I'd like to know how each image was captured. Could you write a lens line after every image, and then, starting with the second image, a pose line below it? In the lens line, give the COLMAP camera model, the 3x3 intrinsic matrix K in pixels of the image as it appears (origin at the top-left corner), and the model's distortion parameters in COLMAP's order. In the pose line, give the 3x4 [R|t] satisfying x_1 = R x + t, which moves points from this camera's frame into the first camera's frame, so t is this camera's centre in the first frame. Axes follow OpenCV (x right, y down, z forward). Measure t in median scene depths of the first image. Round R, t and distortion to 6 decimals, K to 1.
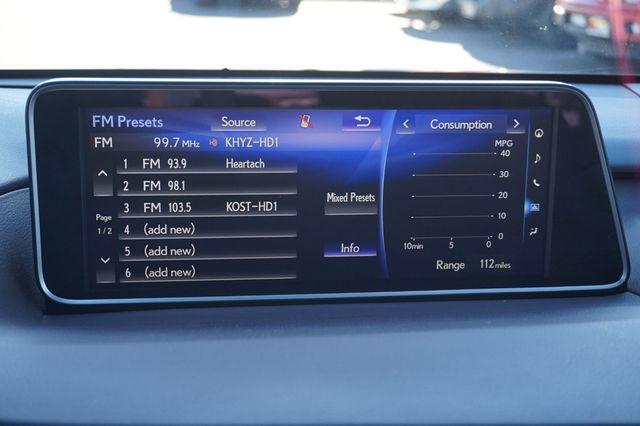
lens RADIAL K [[879.9, 0, 314.5], [0, 879.9, 212.4], [0, 0, 1]] dist [0.004573, 0.010904]
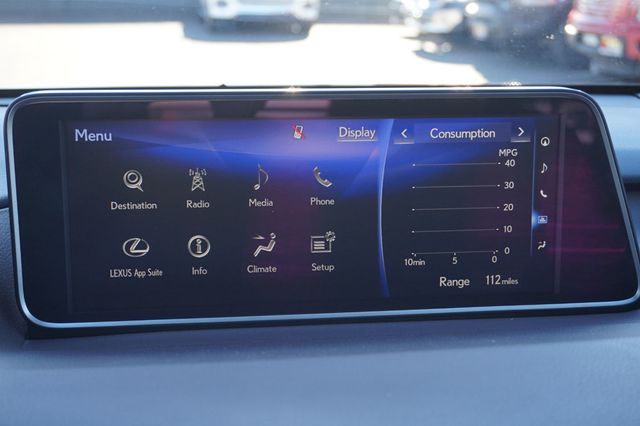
lens RADIAL K [[881.0, 0, 316.2], [0, 881.0, 213.1], [0, 0, 1]] dist [0.019525, -0.002173]
pose [[0.999804, -0.014118, -0.013905, 0.020365], [0.013749, 0.999560, -0.026286, 0.009076], [0.014270, 0.026089, 0.999558, 0.047136]]
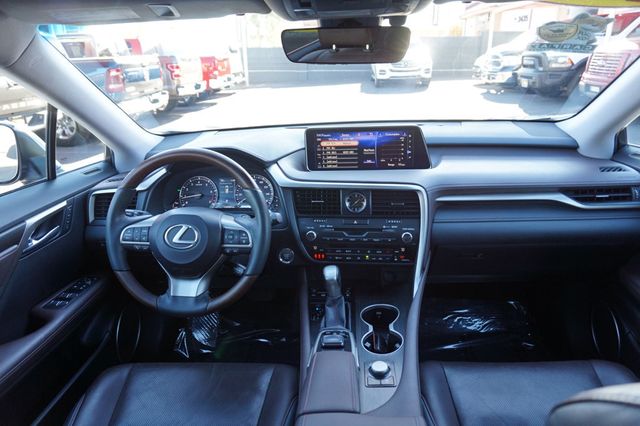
lens RADIAL K [[436.8, 0, 321.2], [0, 436.8, 213.9], [0, 0, 1]] dist [-0.014806, 0.000540]
pose [[0.968558, 0.015857, -0.248282, 0.384558], [-0.003241, 0.998686, 0.051138, 0.208514], [0.248767, -0.048726, 0.967337, -1.385041]]
